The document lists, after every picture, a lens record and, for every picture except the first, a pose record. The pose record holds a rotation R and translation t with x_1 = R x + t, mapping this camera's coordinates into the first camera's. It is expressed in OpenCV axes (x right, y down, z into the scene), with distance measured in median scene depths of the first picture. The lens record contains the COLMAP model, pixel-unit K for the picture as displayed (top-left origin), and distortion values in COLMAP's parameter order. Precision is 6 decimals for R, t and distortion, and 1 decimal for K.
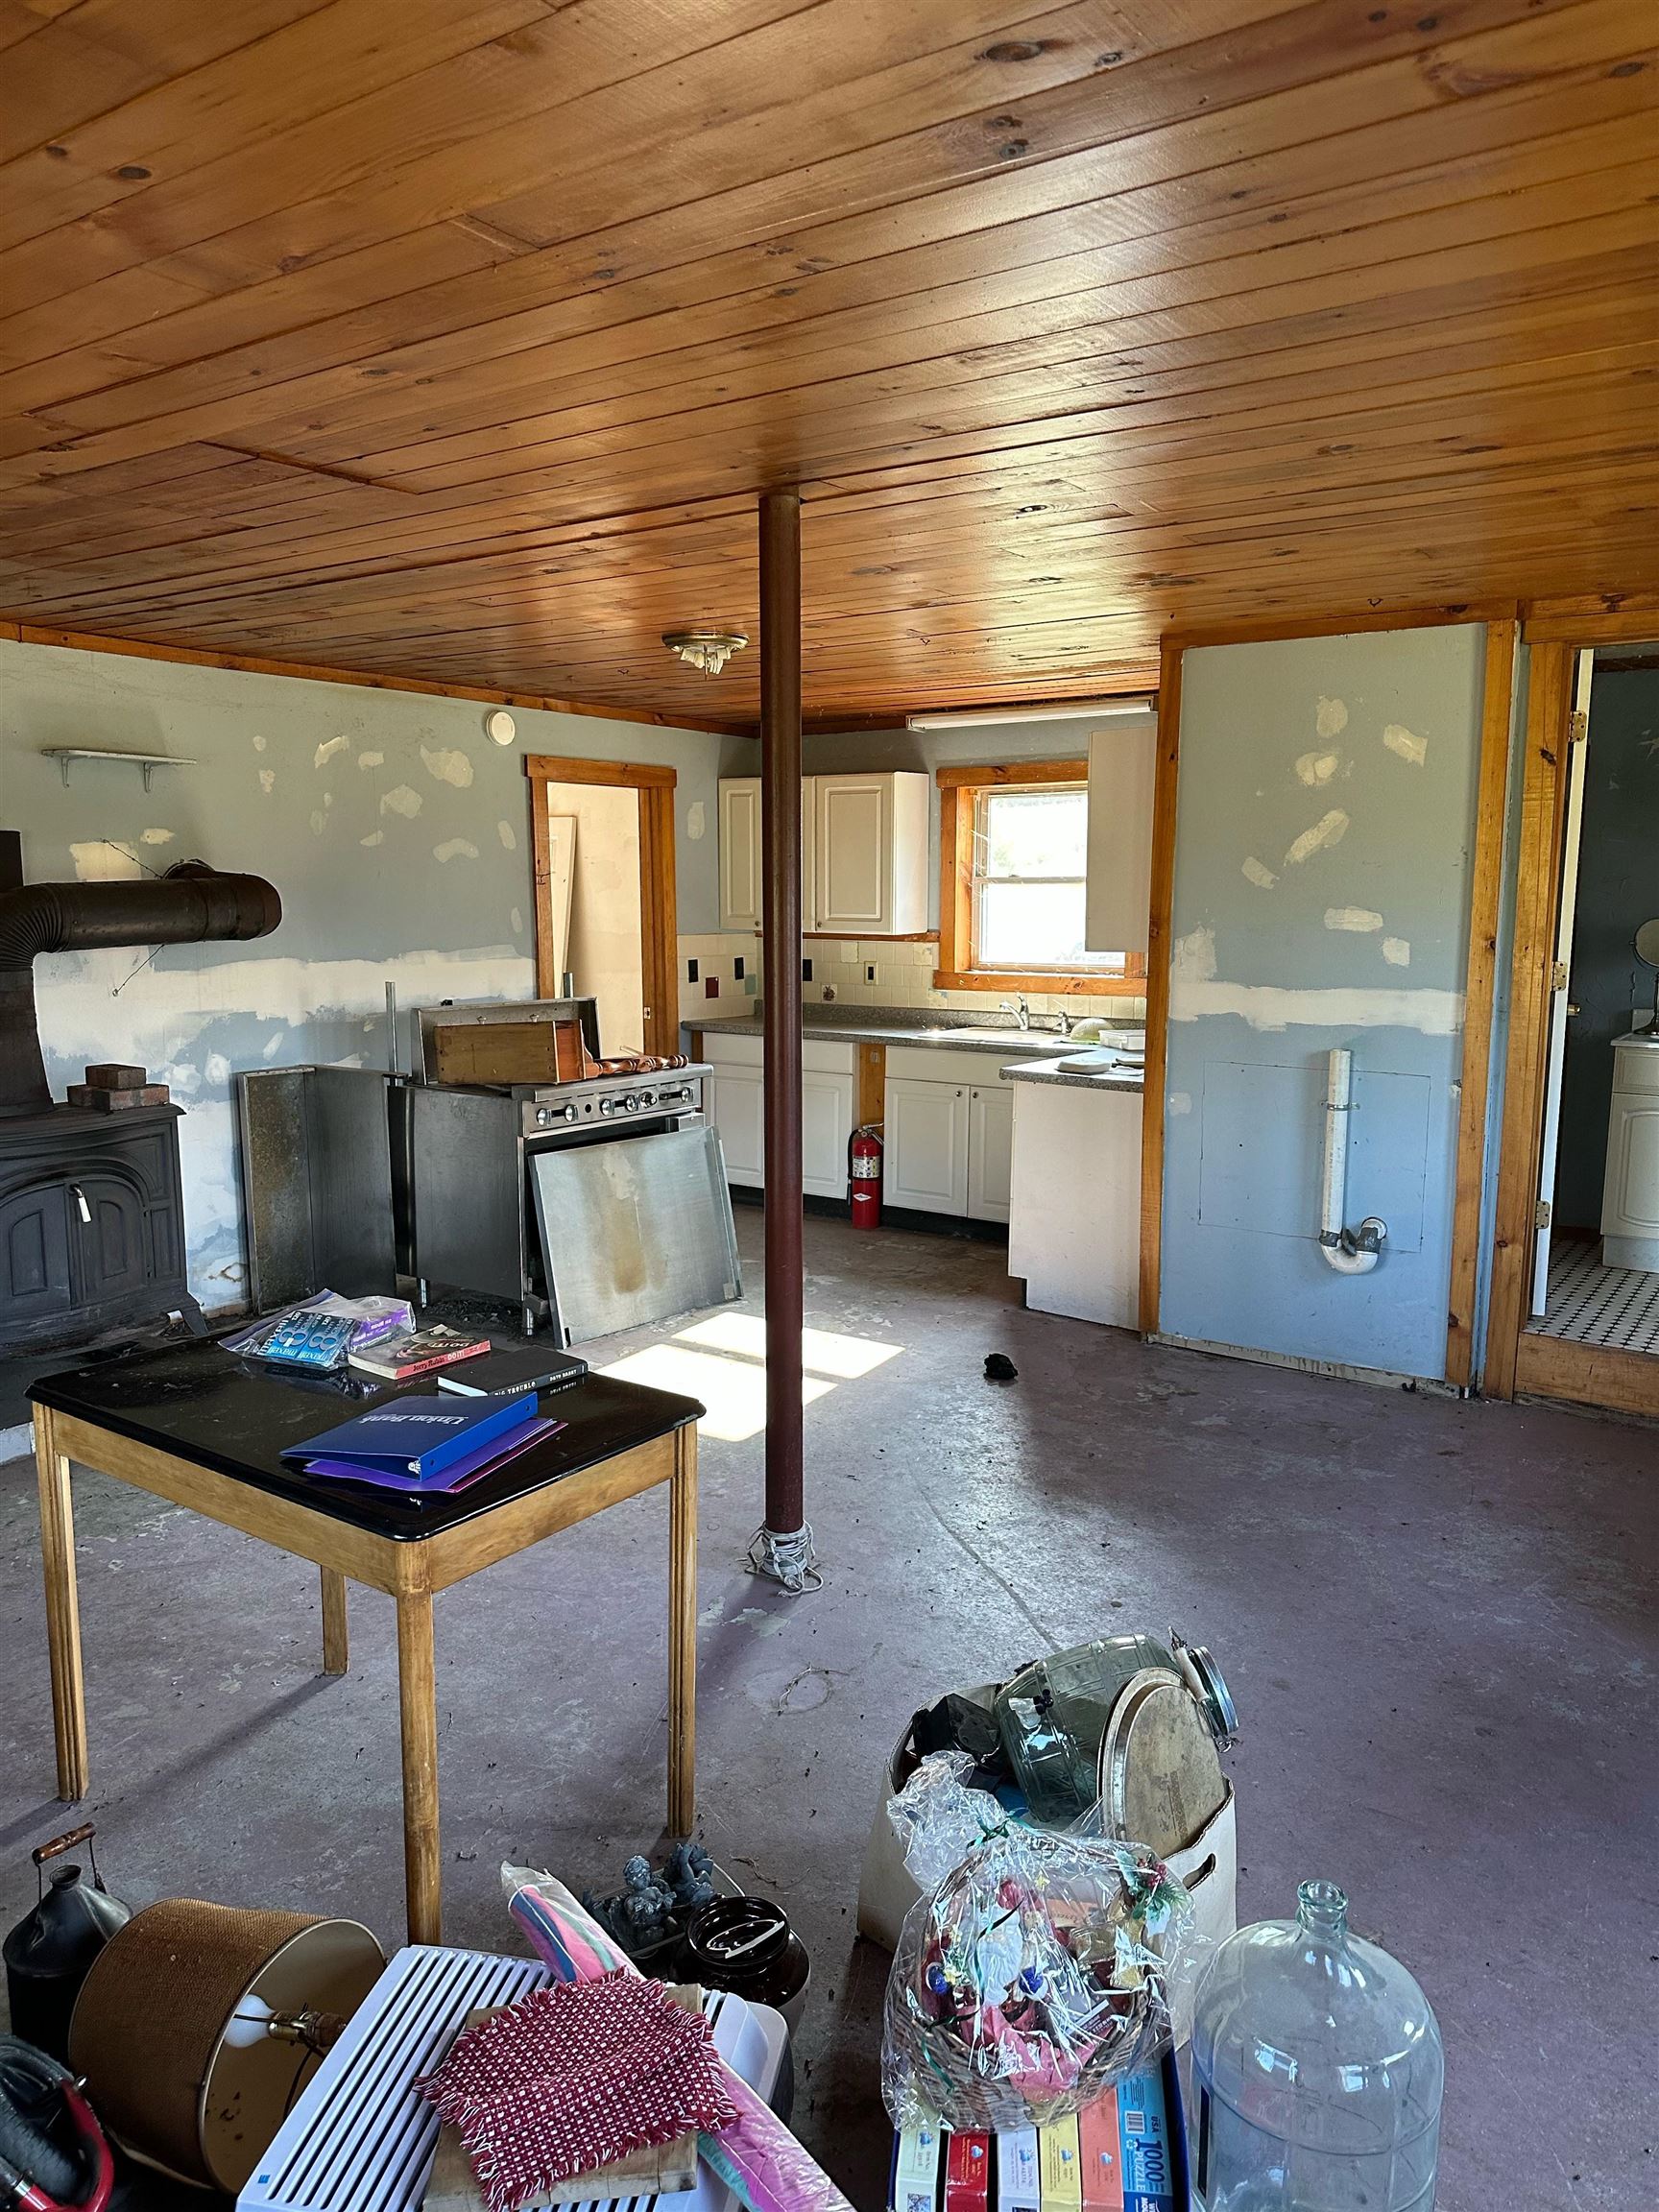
lens RADIAL K [[1525.2, 0, 853.7], [0, 1525.2, 1099.6], [0, 0, 1]] dist [0.116270, -0.182925]
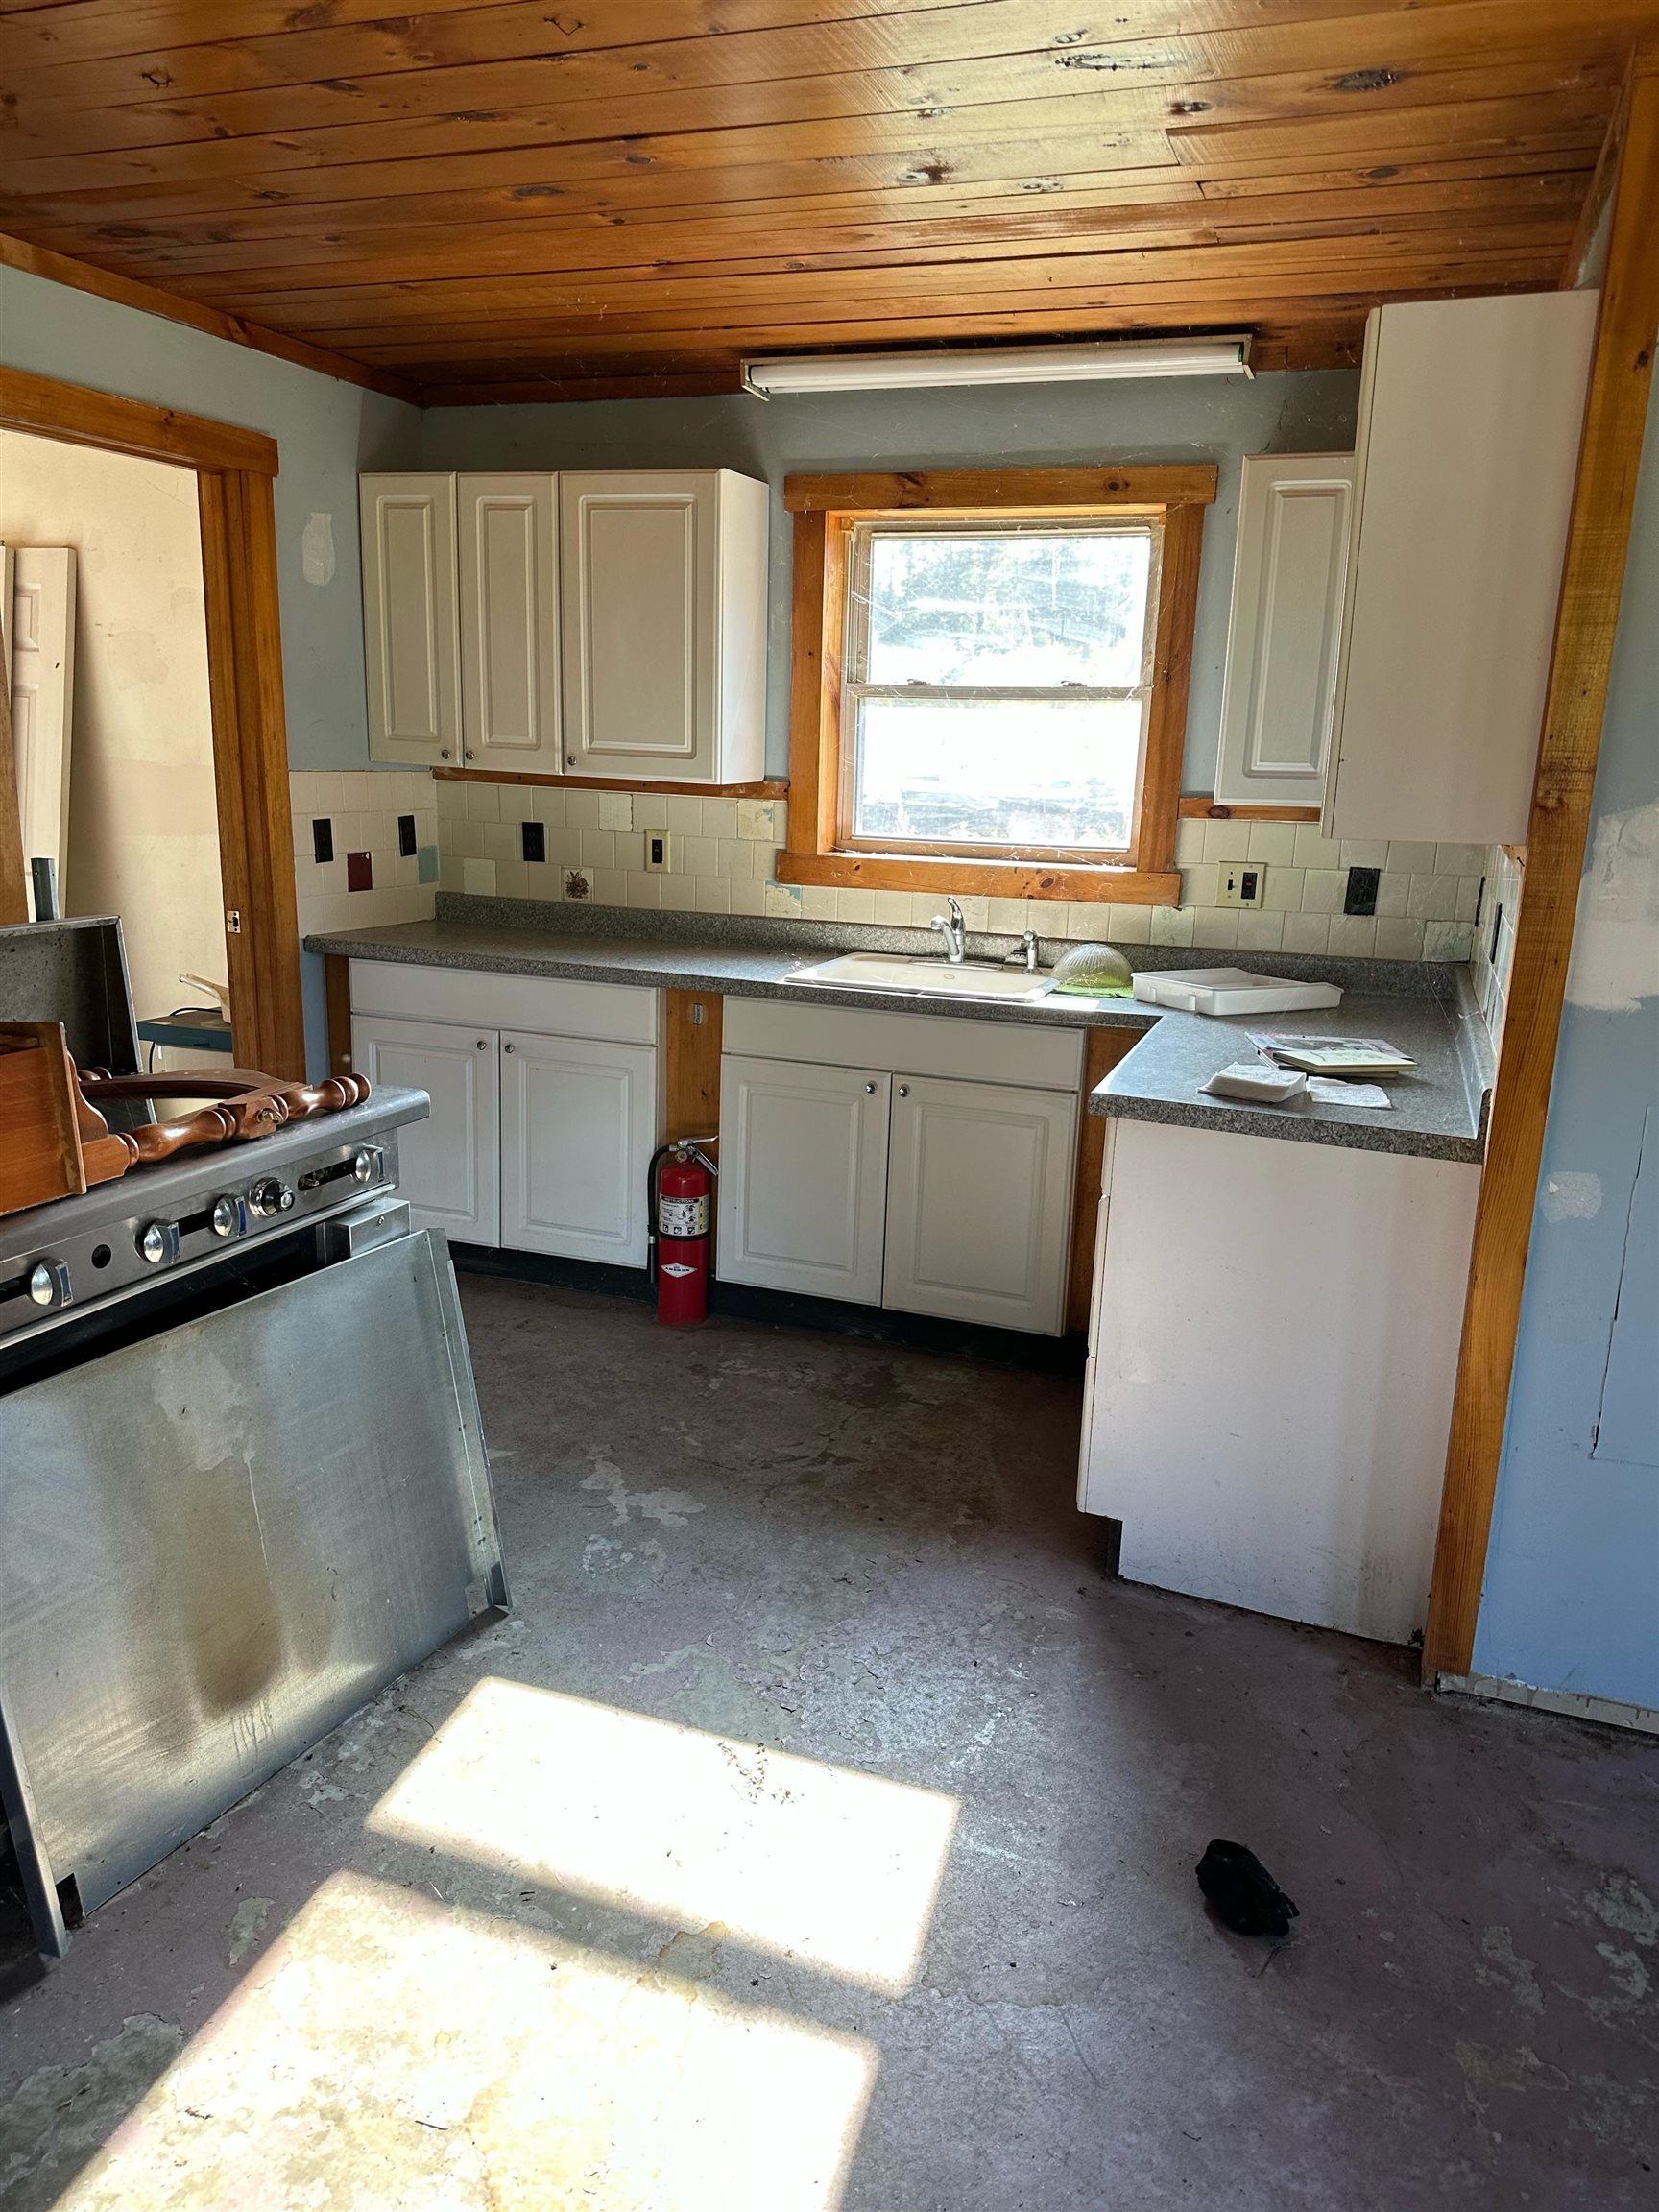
lens RADIAL K [[1525.2, 0, 853.7], [0, 1525.2, 1099.6], [0, 0, 1]] dist [0.116270, -0.182925]
pose [[0.966855, -0.028652, 0.253712, -0.070576], [0.003576, 0.995106, 0.098749, -0.050474], [-0.255300, -0.094568, 0.962226, 0.456564]]
